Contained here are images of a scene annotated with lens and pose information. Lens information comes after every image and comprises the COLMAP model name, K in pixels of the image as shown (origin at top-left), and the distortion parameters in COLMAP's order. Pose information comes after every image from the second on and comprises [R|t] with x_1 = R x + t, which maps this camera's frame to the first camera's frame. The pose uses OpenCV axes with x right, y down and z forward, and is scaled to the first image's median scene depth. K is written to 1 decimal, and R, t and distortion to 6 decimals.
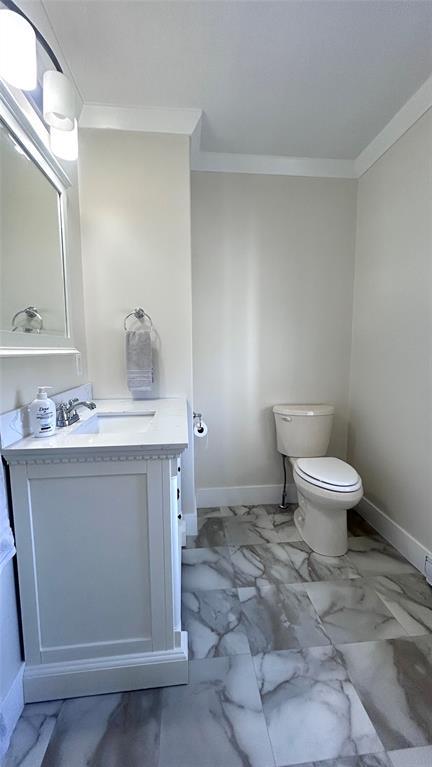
lens RADIAL K [[311.3, 0, 216.0], [0, 311.3, 383.5], [0, 0, 1]] dist [0.002375, 0.000451]
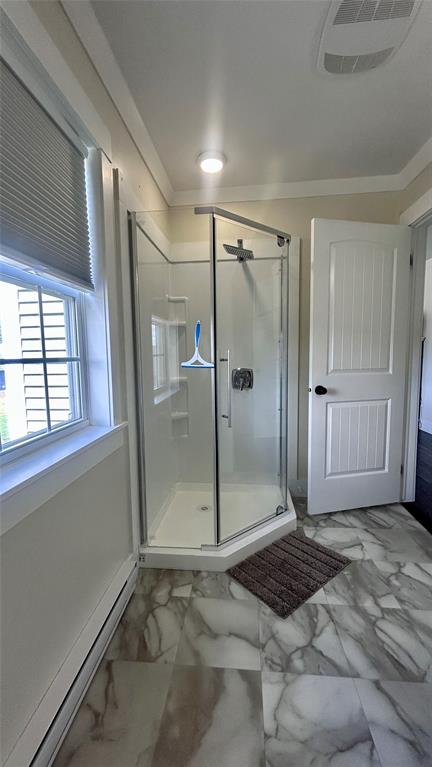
lens RADIAL K [[311.3, 0, 216.0], [0, 311.3, 383.5], [0, 0, 1]] dist [0.002375, 0.000451]
pose [[-0.981126, 0.011369, 0.193033, 0.414326], [0.047326, 0.982028, 0.182703, -0.199902], [-0.187487, 0.188391, -0.964032, 1.826419]]
